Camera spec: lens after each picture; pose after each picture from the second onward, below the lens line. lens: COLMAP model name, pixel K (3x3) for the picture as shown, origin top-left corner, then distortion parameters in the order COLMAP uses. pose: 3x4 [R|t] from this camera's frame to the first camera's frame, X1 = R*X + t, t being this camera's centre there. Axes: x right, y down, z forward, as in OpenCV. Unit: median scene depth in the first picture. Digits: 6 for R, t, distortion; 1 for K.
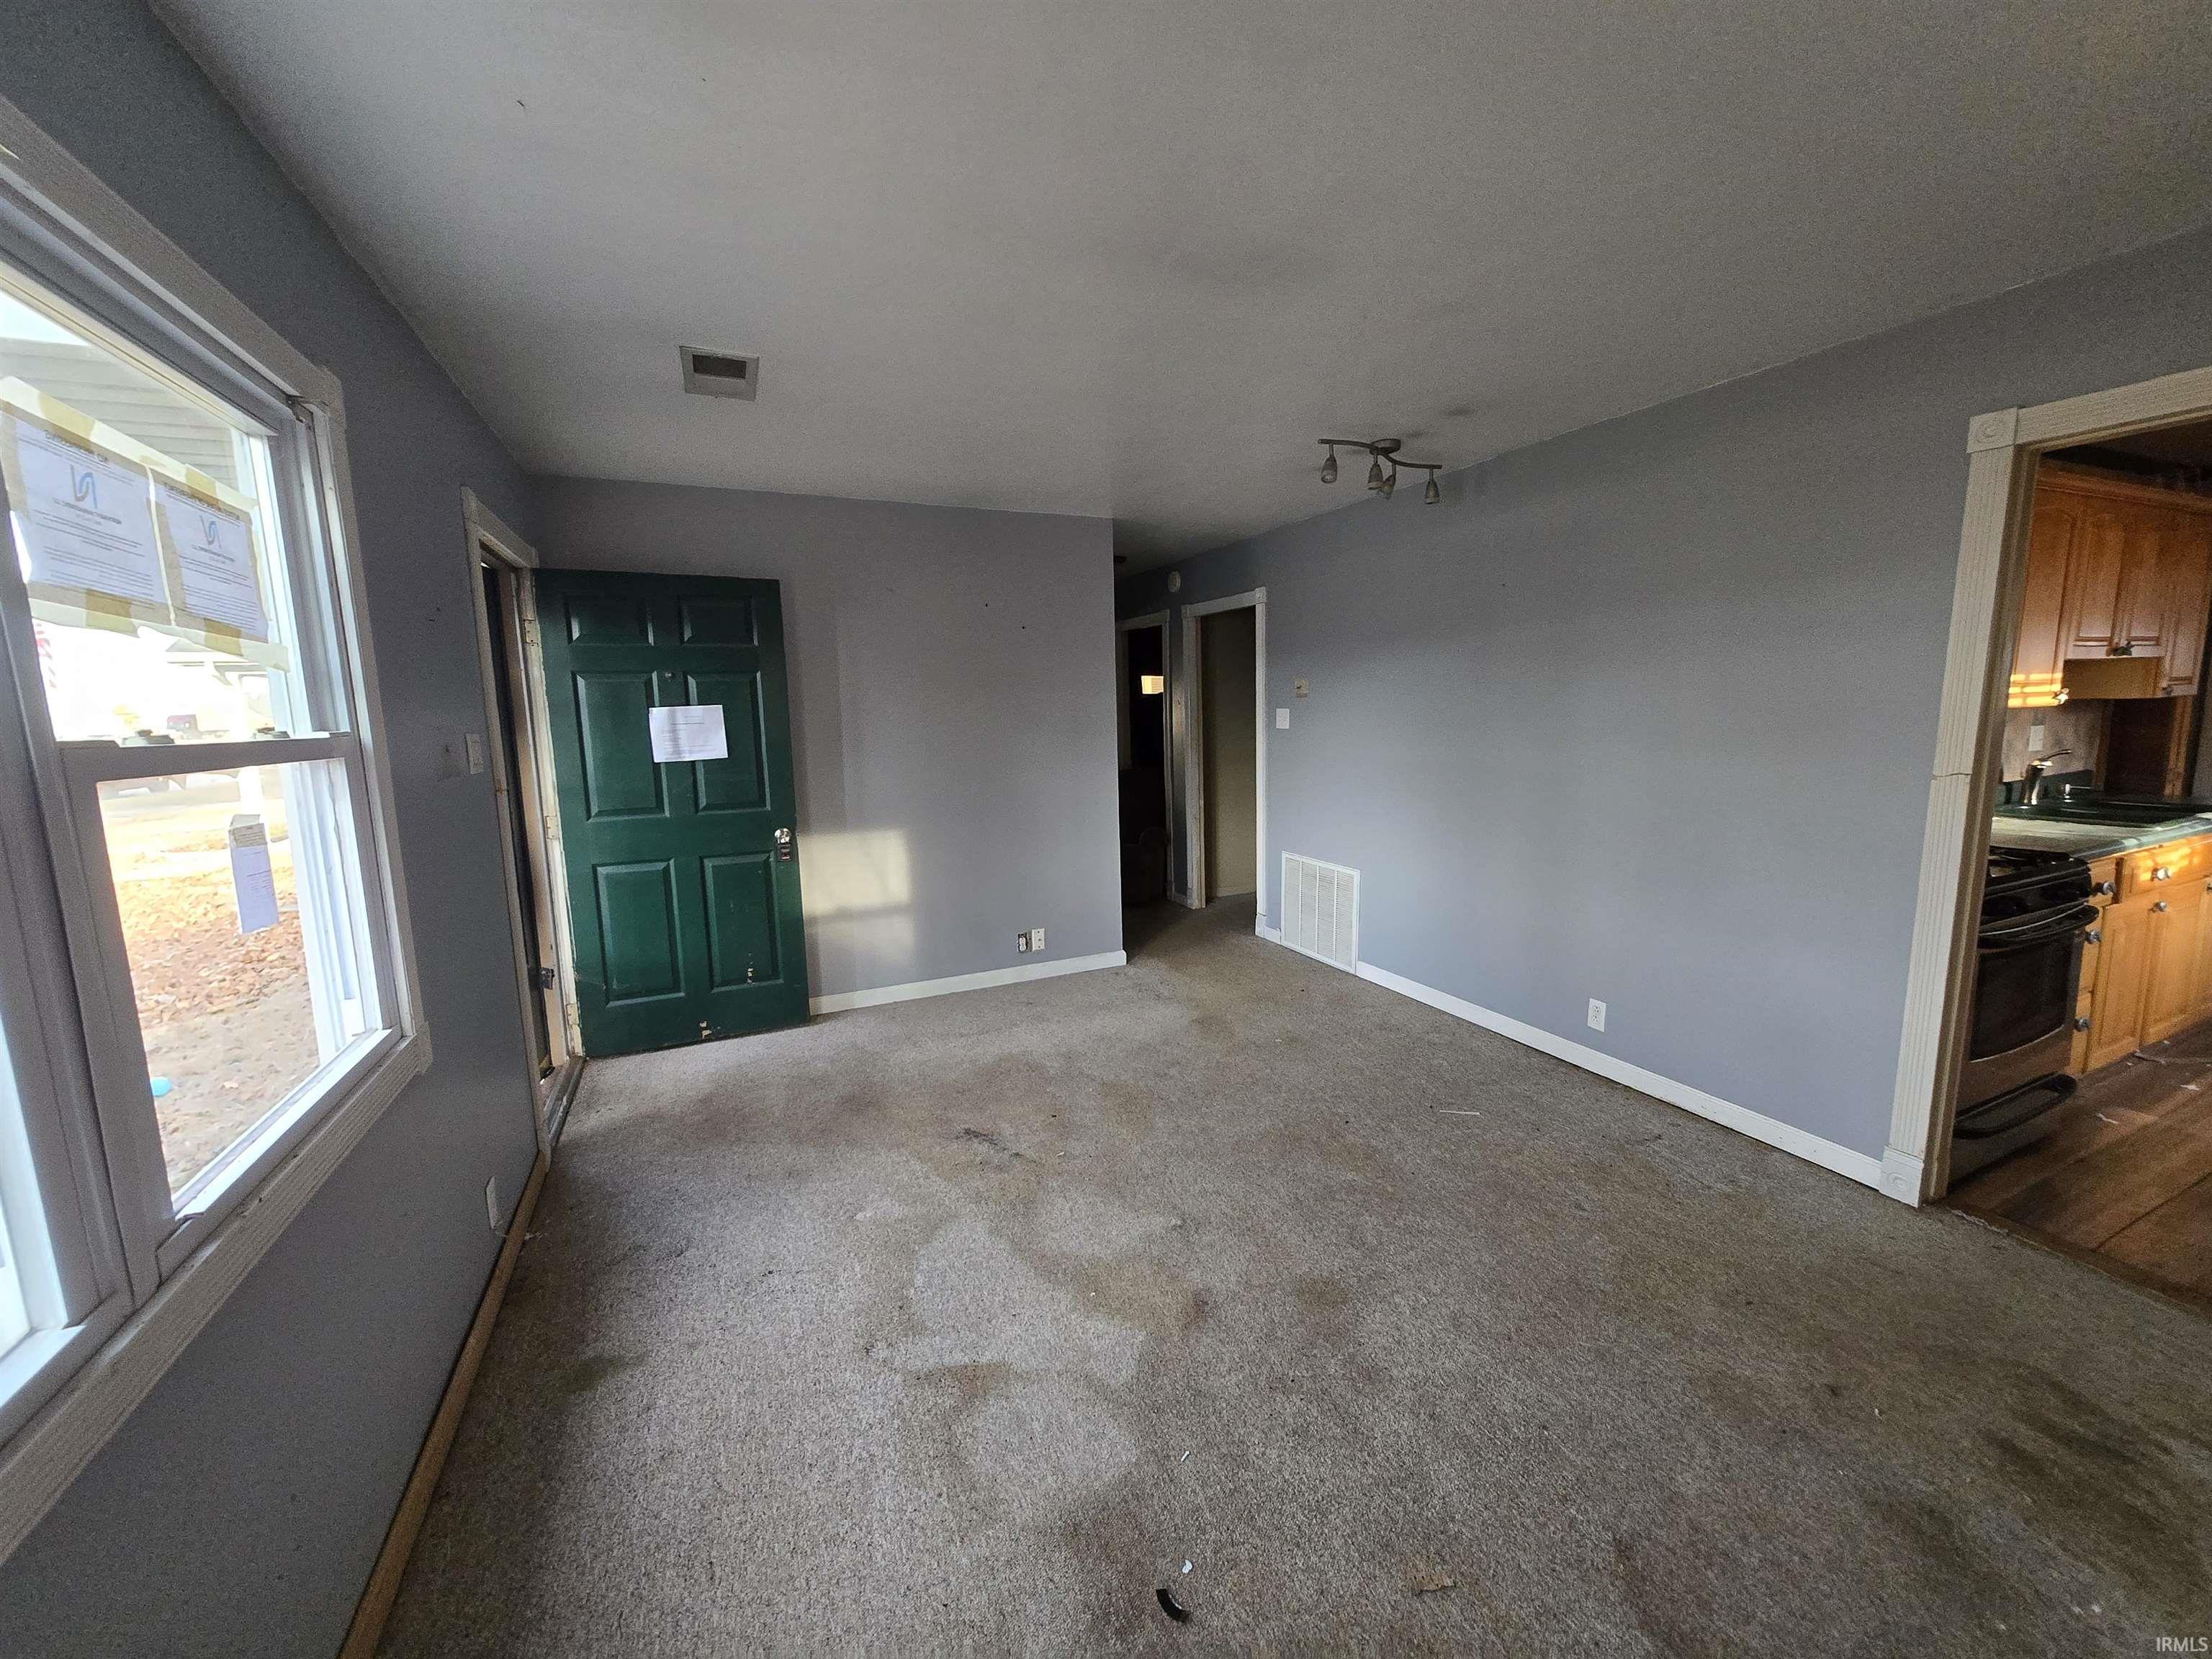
lens RADIAL K [[873.7, 0, 1104.6], [0, 873.7, 829.6], [0, 0, 1]] dist [-0.000398, -0.000159]
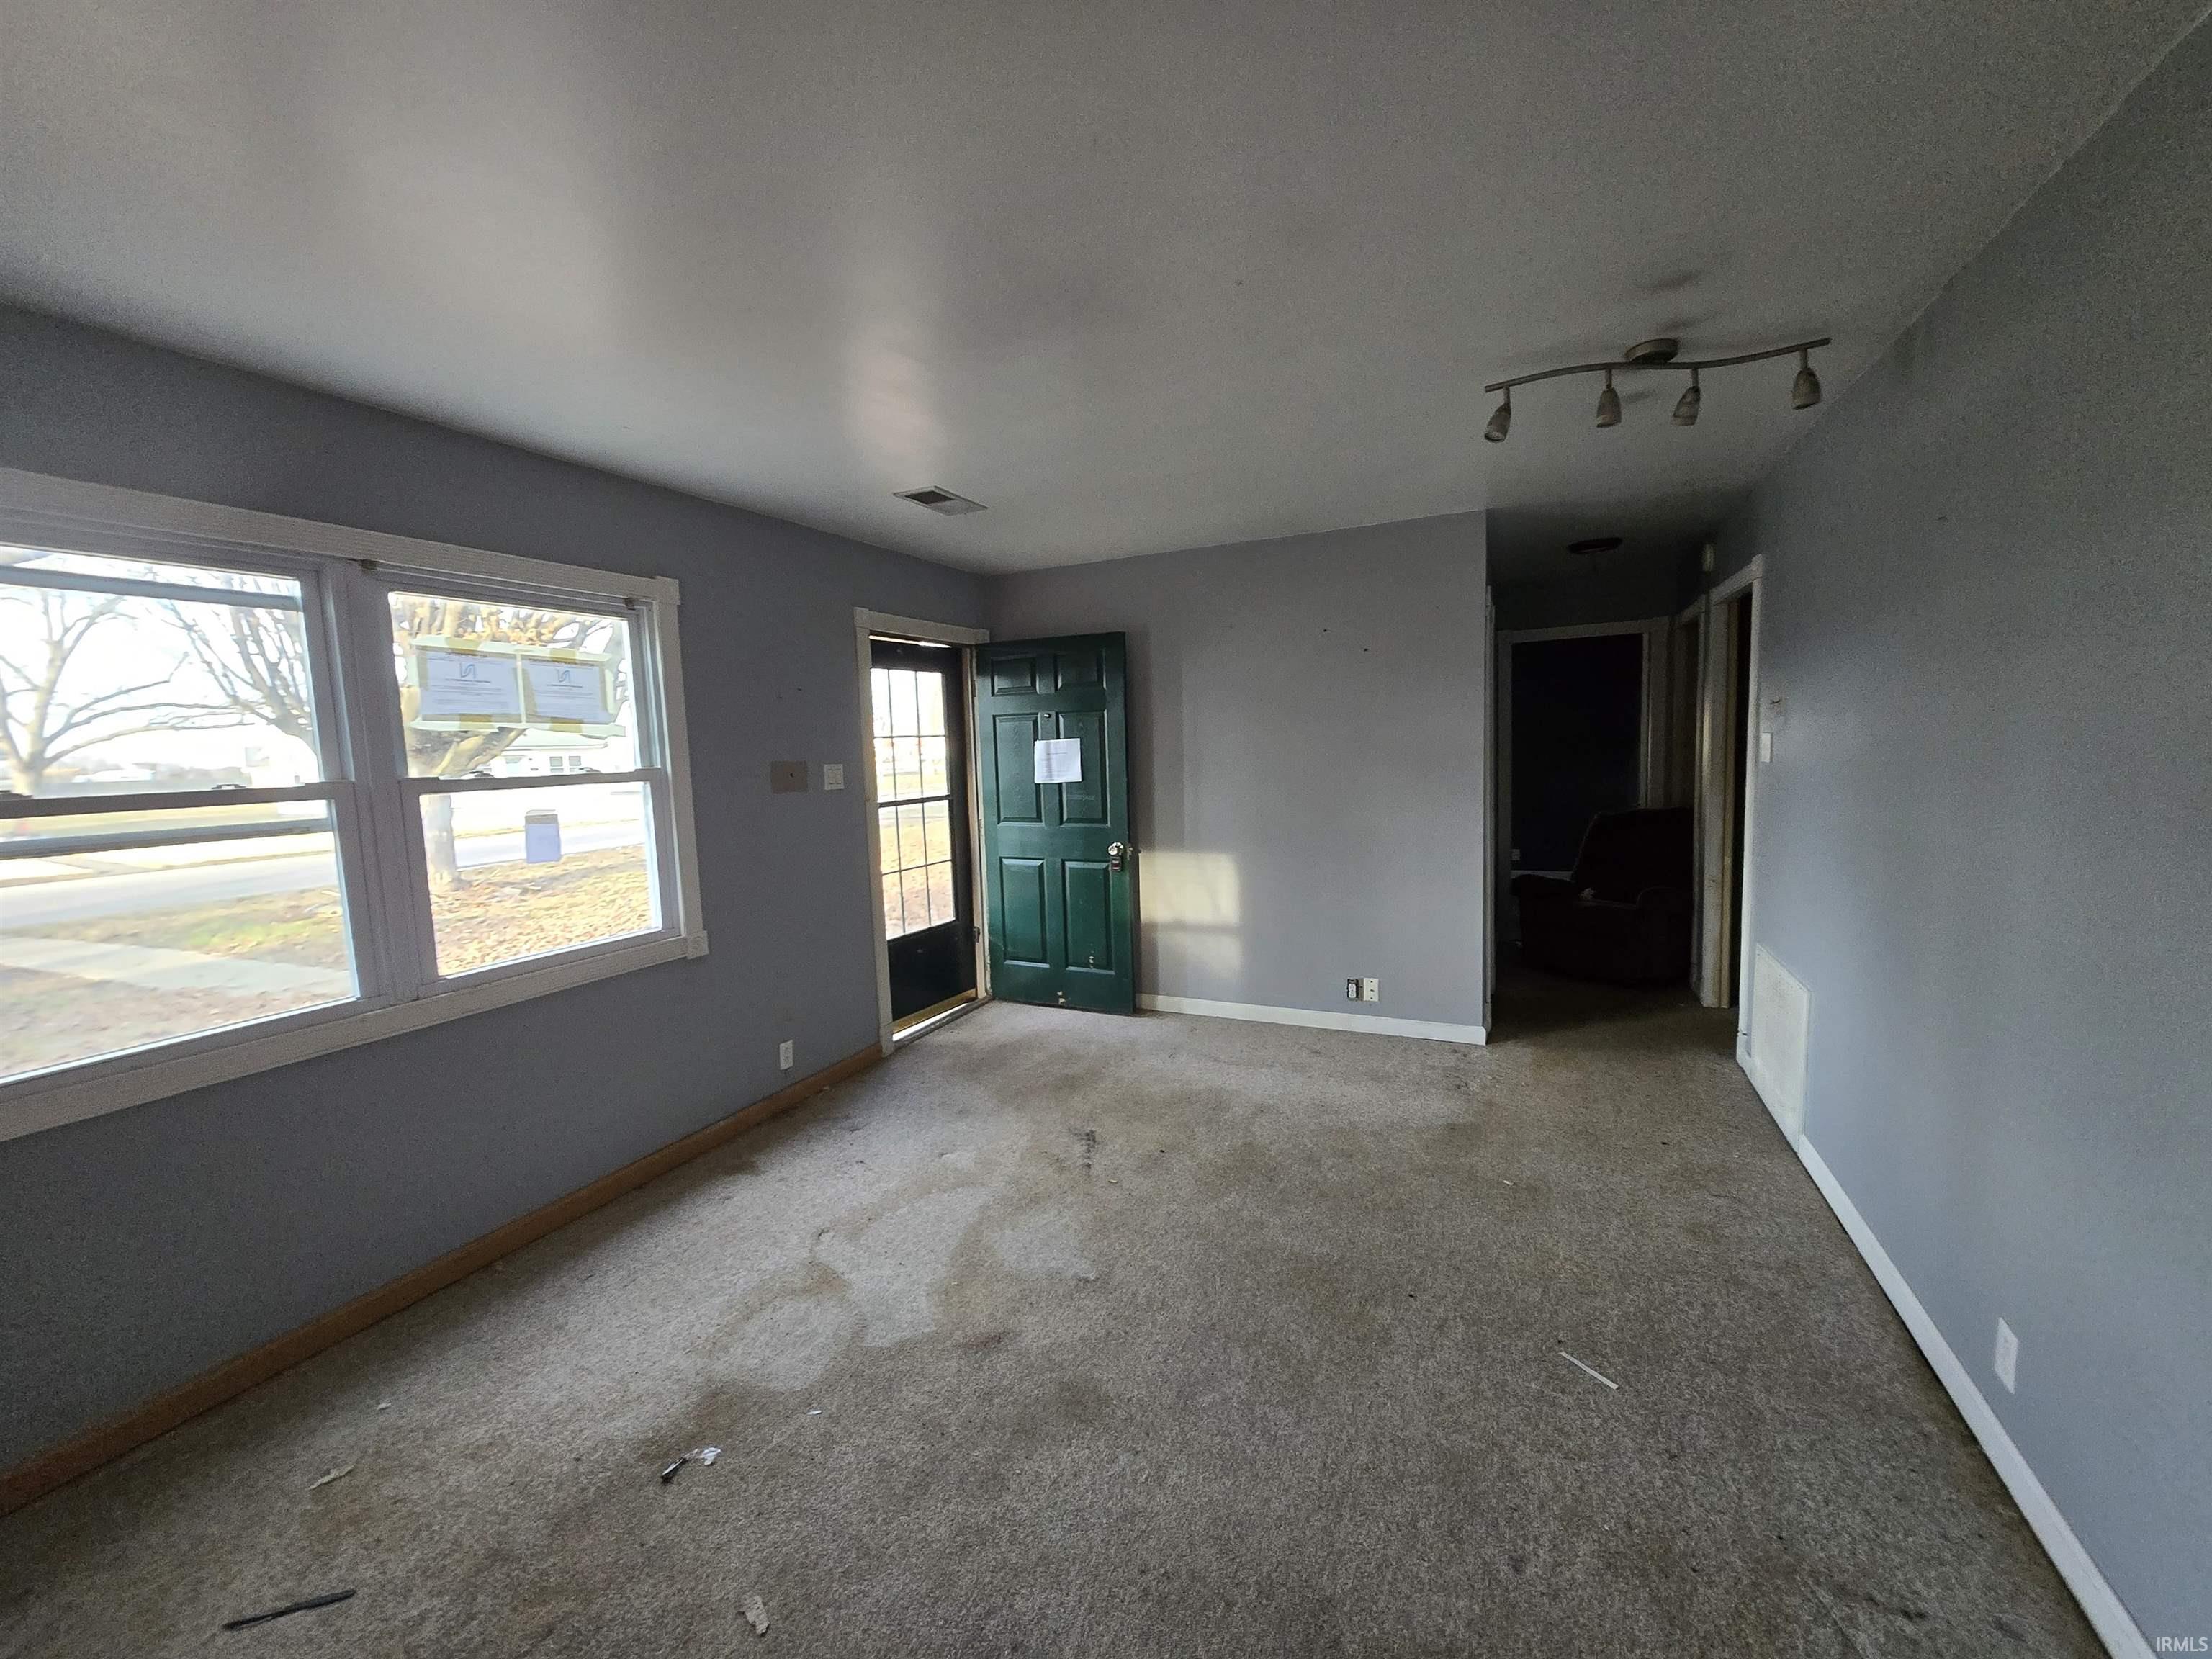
lens RADIAL K [[873.7, 0, 1098.3], [0, 873.7, 828.1], [0, 0, 1]] dist [-0.000398, -0.000159]
pose [[0.634701, 0.075528, -0.769058, 0.540068], [-0.087318, 0.995848, 0.025738, -0.050995], [0.767808, 0.050817, 0.638661, 0.240487]]
